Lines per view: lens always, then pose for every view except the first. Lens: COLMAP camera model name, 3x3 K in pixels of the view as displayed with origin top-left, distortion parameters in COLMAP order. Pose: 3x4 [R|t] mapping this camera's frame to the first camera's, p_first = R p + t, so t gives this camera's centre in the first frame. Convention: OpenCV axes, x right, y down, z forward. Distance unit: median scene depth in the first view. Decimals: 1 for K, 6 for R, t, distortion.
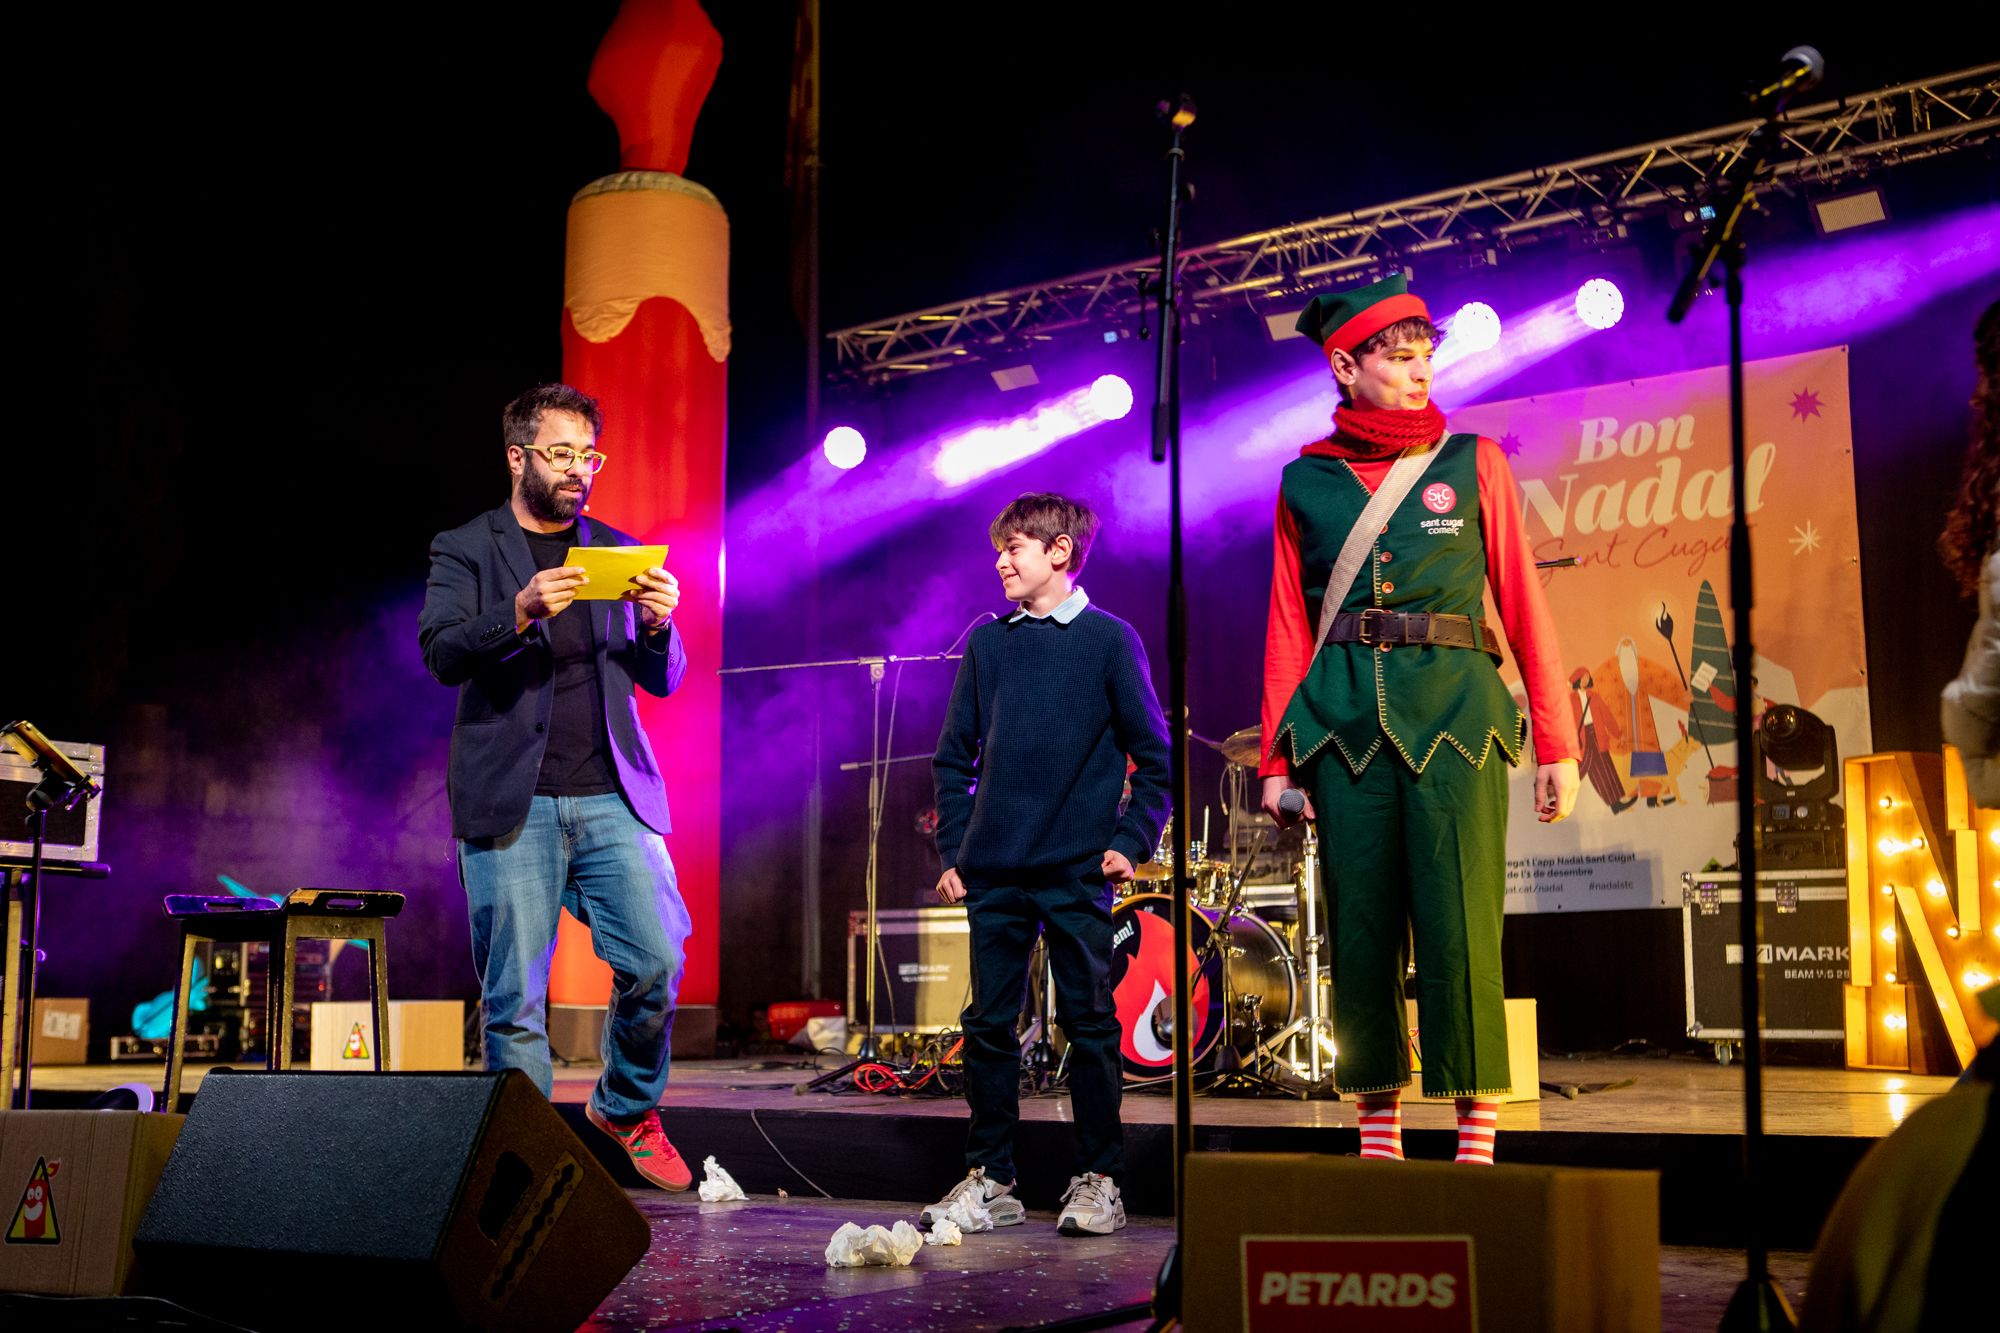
lens RADIAL K [[2278.8, 0, 926.1], [0, 2278.8, 607.6], [0, 0, 1]] dist [-0.025442, 0.000000]
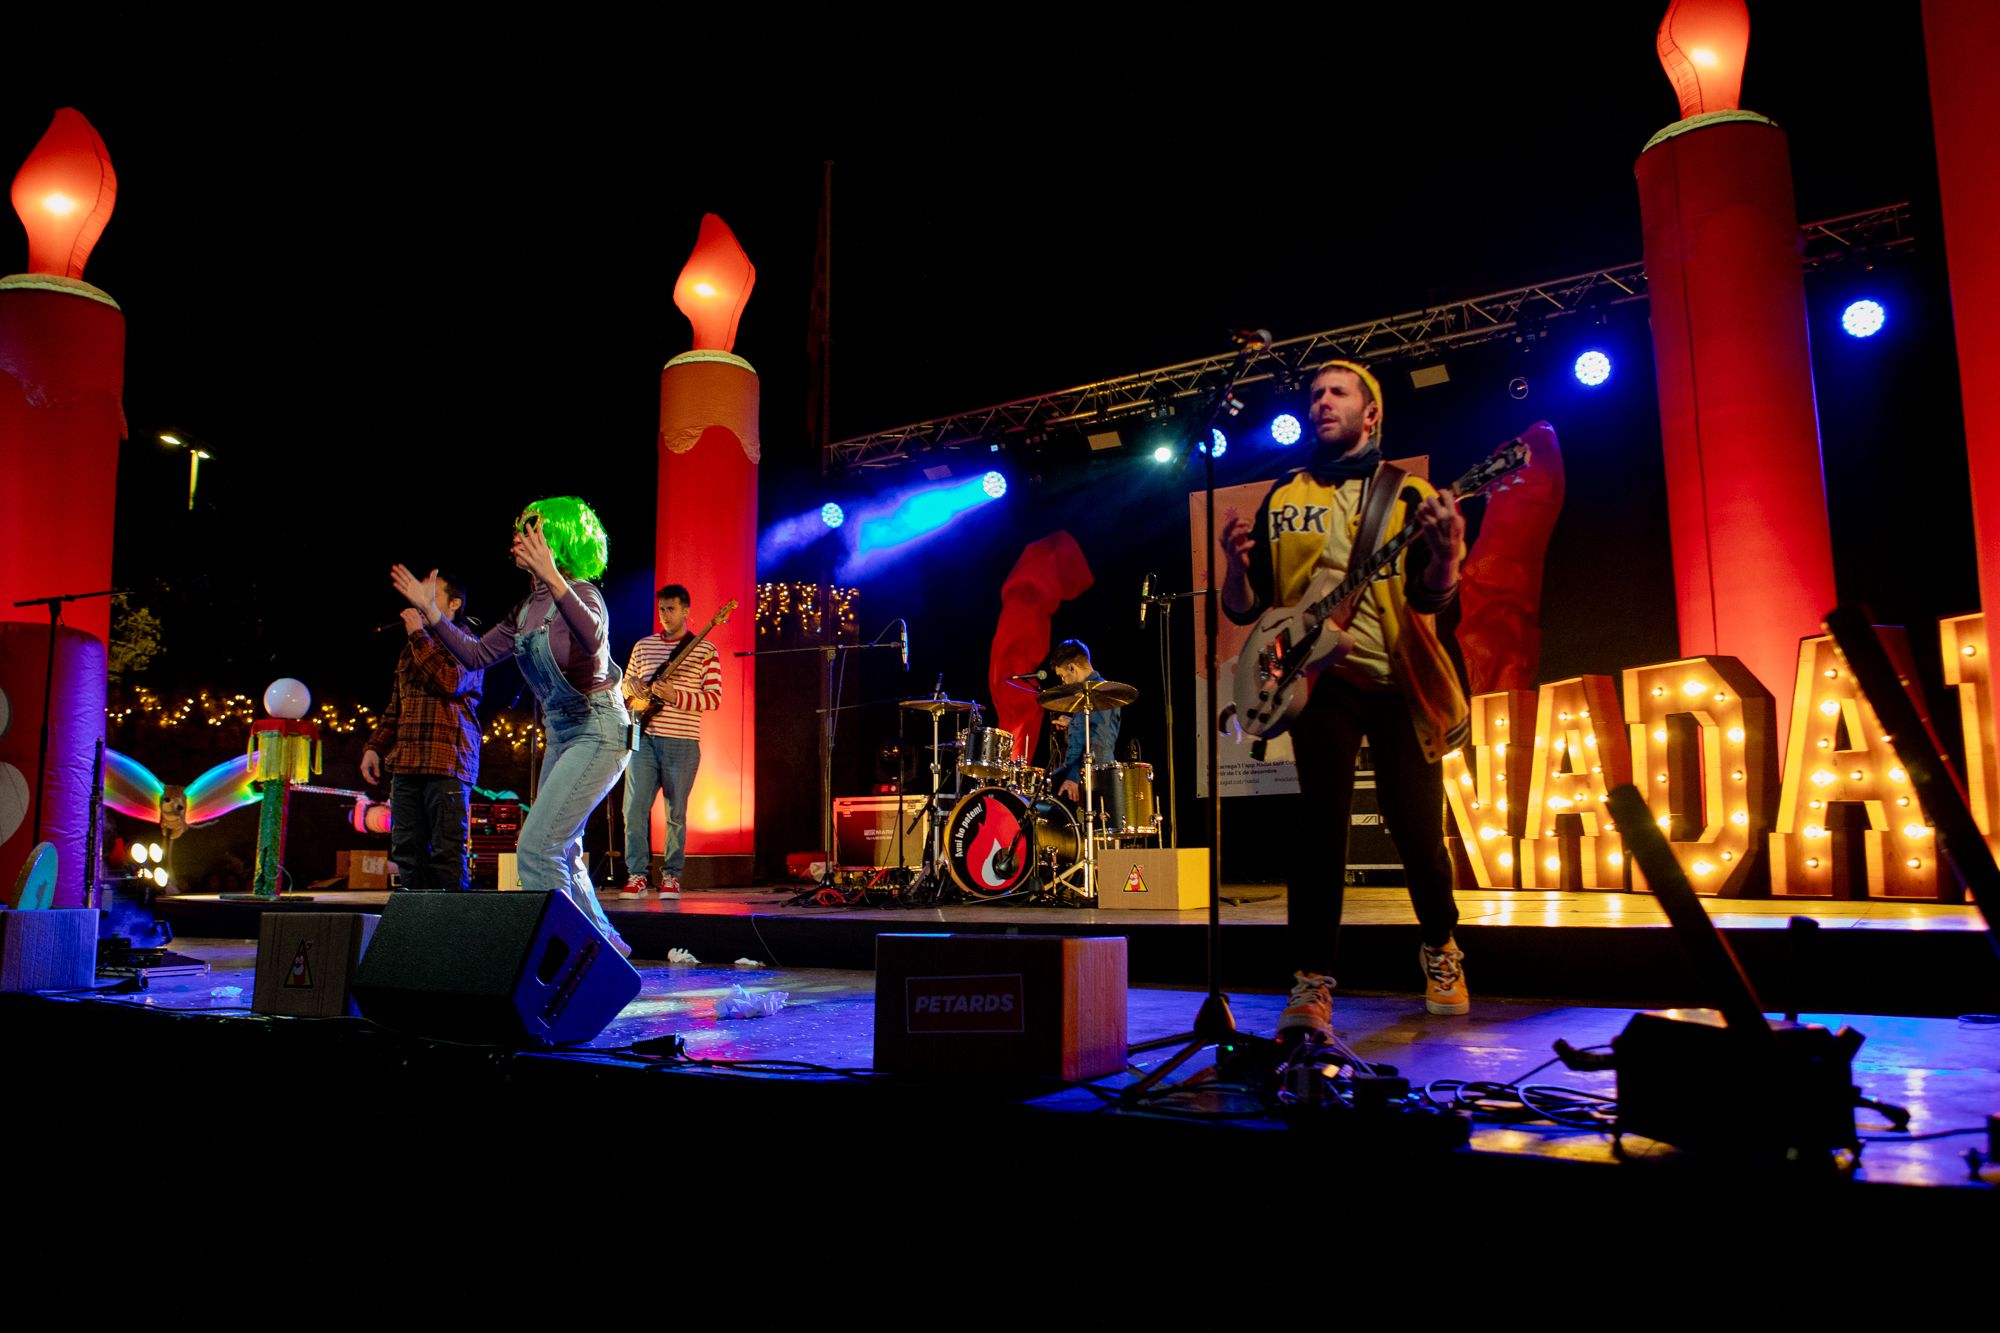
lens RADIAL K [[1410.3, 0, 941.9], [0, 1410.3, 641.4], [0, 0, 1]] dist [-0.106682, 0.052421]
pose [[0.999670, -0.002529, 0.025561, 0.020571], [0.001961, 0.999751, 0.022230, -0.002554], [-0.025611, -0.022173, 0.999426, -0.017895]]
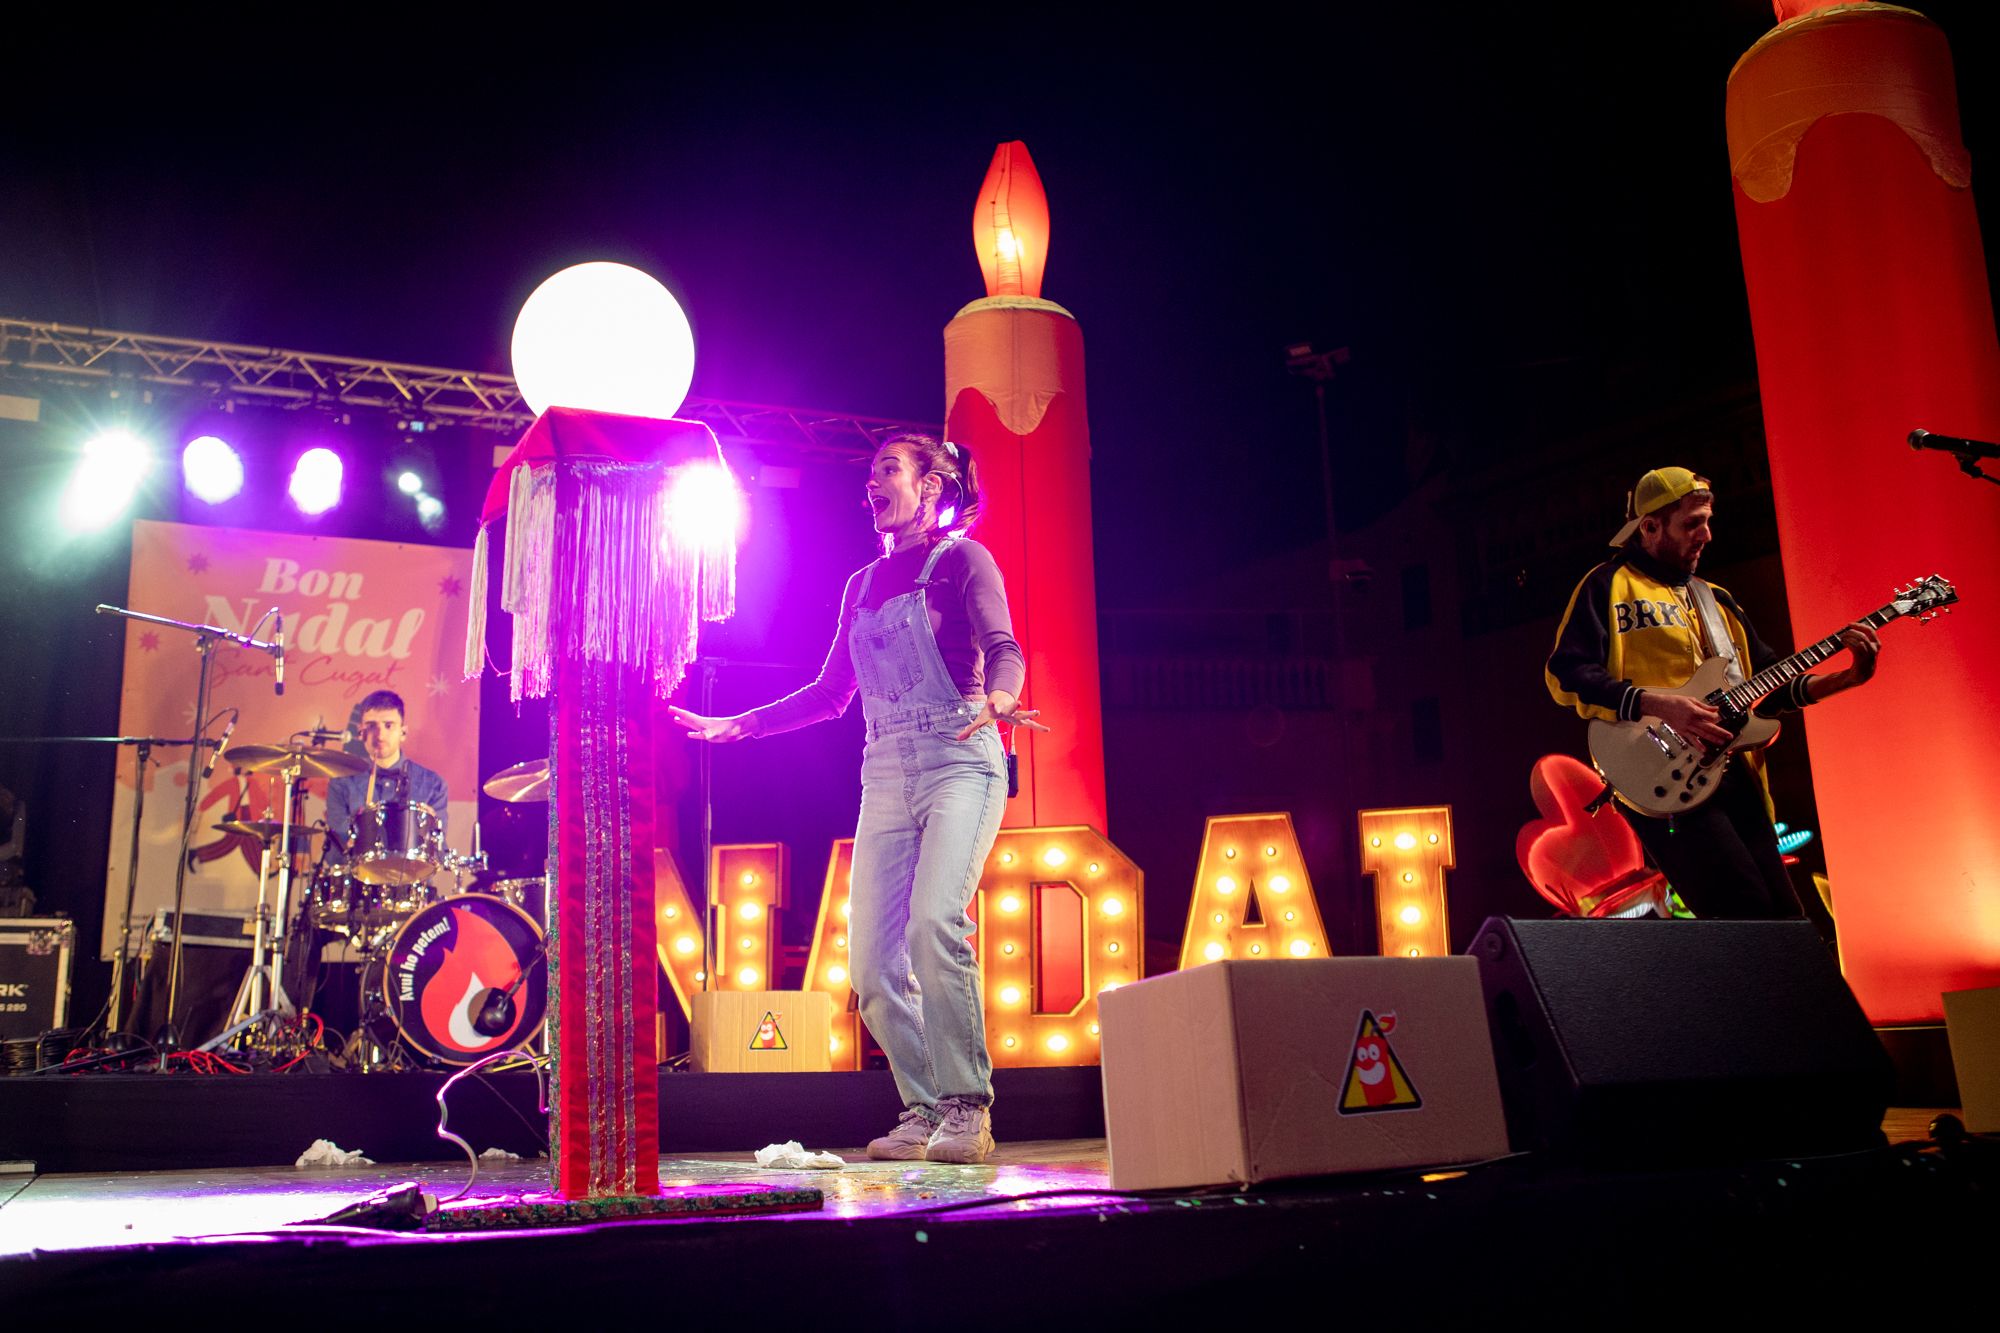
lens RADIAL K [[1706.3, 0, 956.1], [0, 1706.3, 651.7], [0, 0, 1]] dist [-0.075930, 0.005553]
pose [[0.504636, 0.198661, 0.840164, -0.284503], [-0.126546, 0.979675, -0.155640, 0.063363], [-0.854007, -0.027777, 0.519519, 0.222988]]
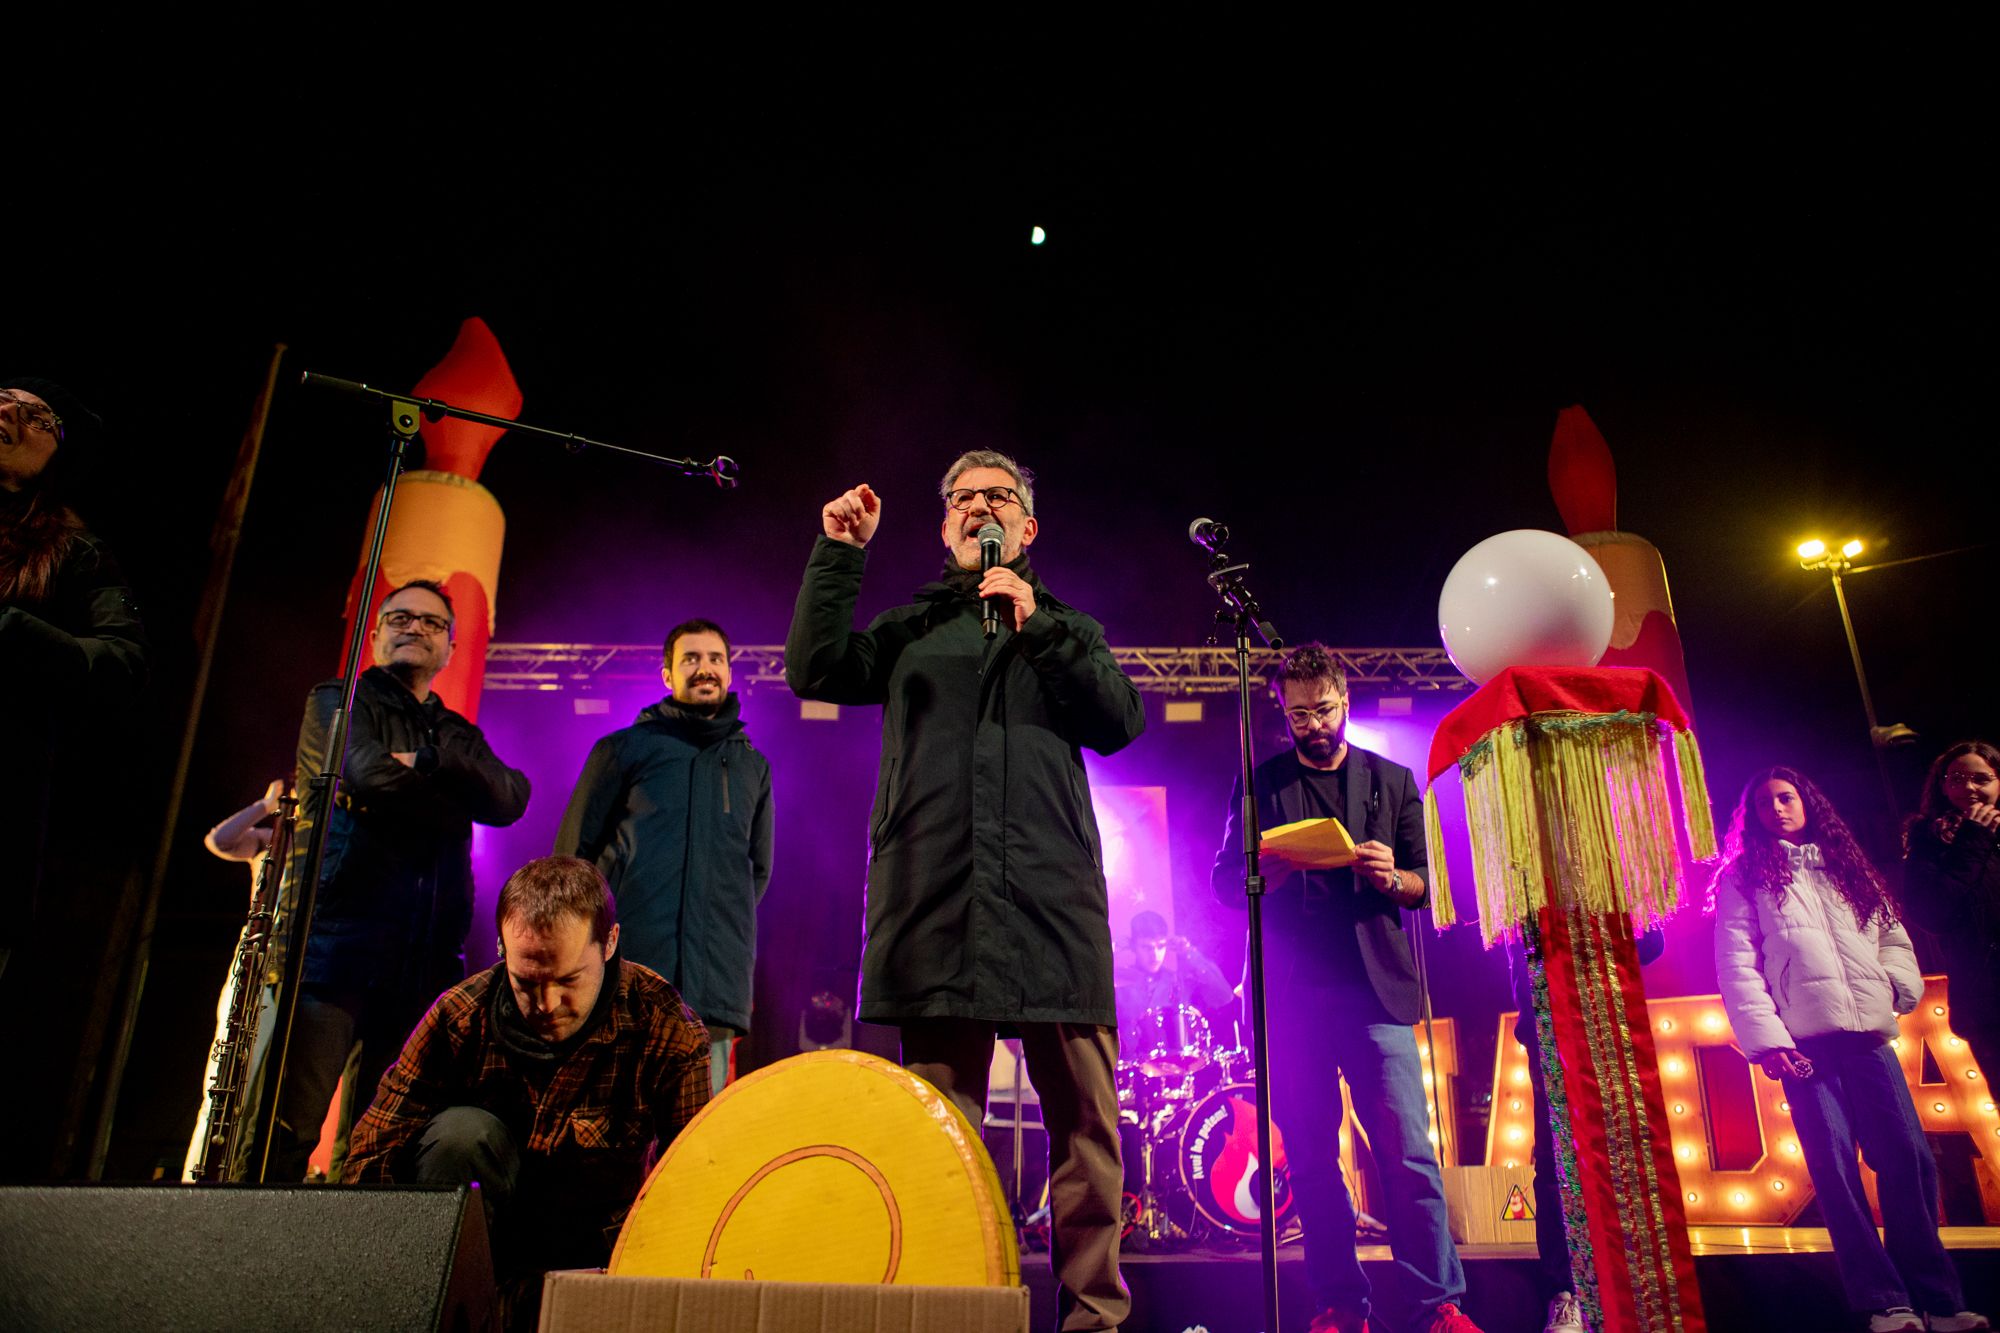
lens RADIAL K [[1347.0, 0, 986.2], [0, 1347.0, 679.5], [0, 0, 1]] dist [-0.087882, 0.040564]
pose [[0.784263, 0.229367, 0.576474, -0.291425], [-0.107755, 0.965389, -0.237513, 0.057849], [-0.610999, 0.124155, 0.781835, 0.274566]]
